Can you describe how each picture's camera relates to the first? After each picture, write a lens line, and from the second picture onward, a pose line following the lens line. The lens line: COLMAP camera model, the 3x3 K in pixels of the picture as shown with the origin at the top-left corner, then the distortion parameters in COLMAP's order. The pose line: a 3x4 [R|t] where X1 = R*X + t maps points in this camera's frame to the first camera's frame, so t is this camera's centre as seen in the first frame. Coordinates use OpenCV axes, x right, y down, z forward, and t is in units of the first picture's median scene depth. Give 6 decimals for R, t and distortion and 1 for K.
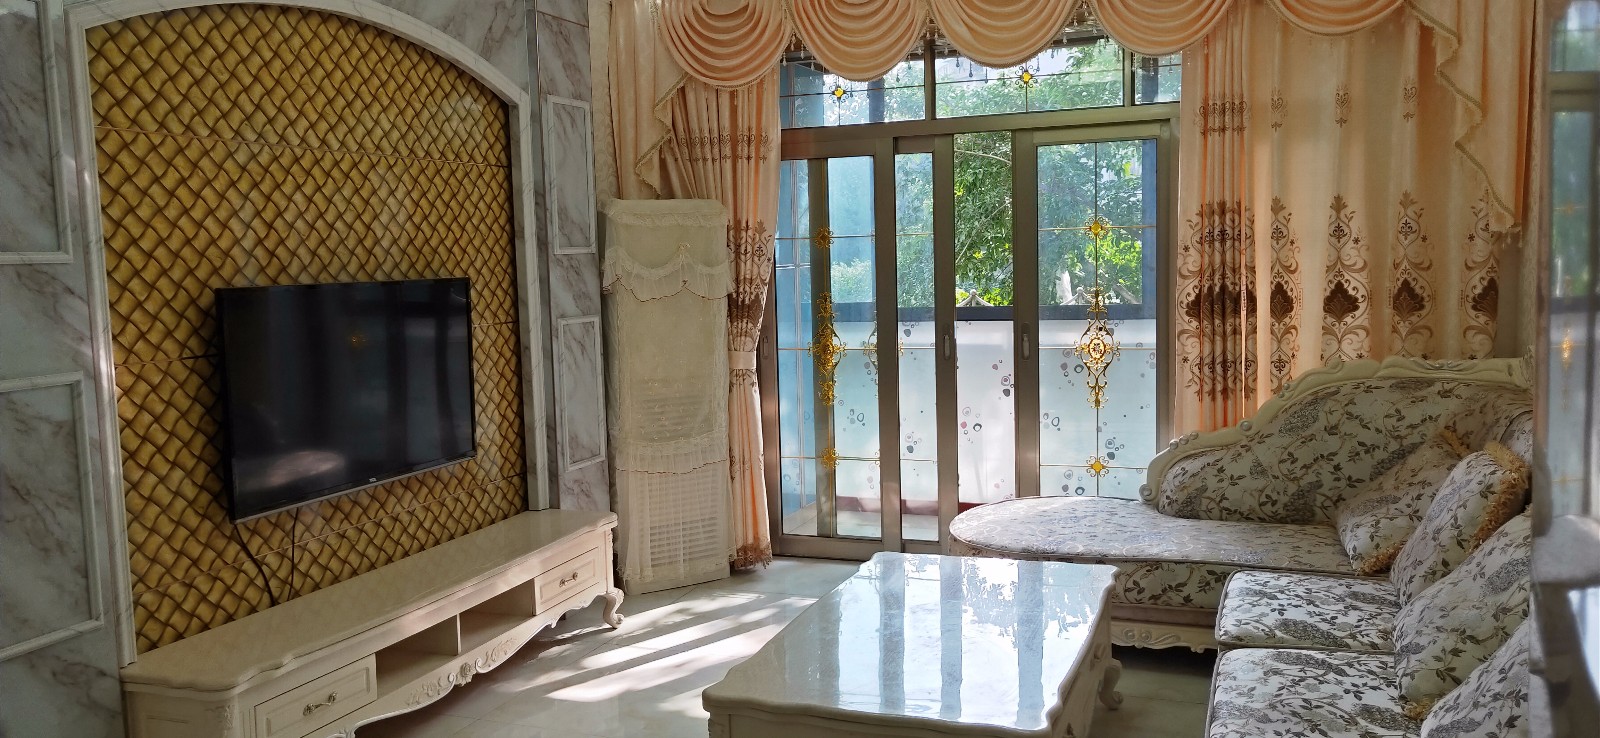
lens RADIAL K [[1216.3, 0, 798.5], [0, 1216.3, 365.2], [0, 0, 1]] dist [0.030452, 0.009550]
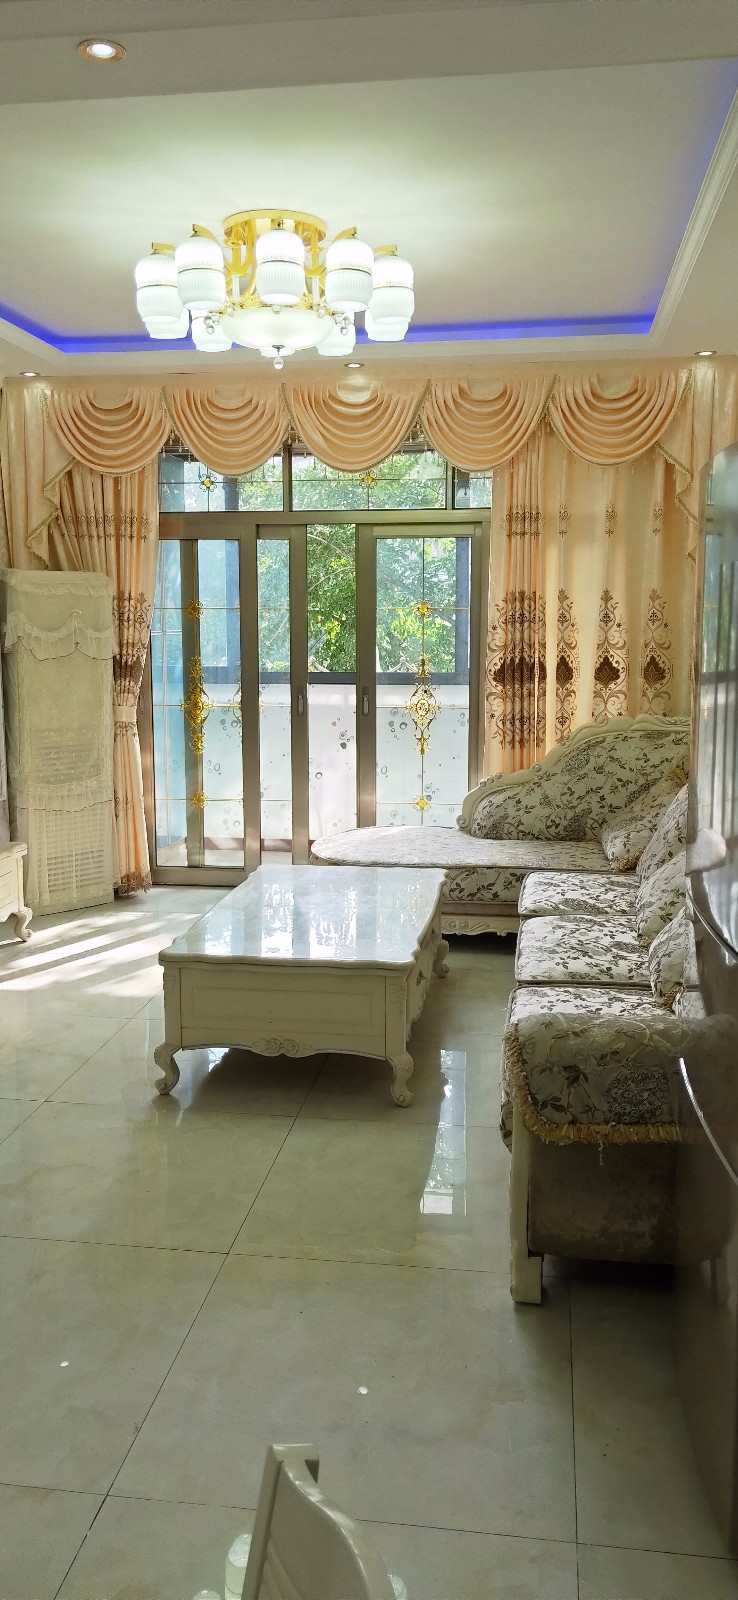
lens RADIAL K [[1216.3, 0, 369.0], [0, 1216.3, 800.0], [0, 0, 1]] dist [0.030452, 0.009550]
pose [[0.974733, -0.004779, 0.223320, -0.089711], [-0.007001, 0.998626, 0.051929, 0.017820], [-0.223262, -0.052181, 0.973361, -0.202636]]
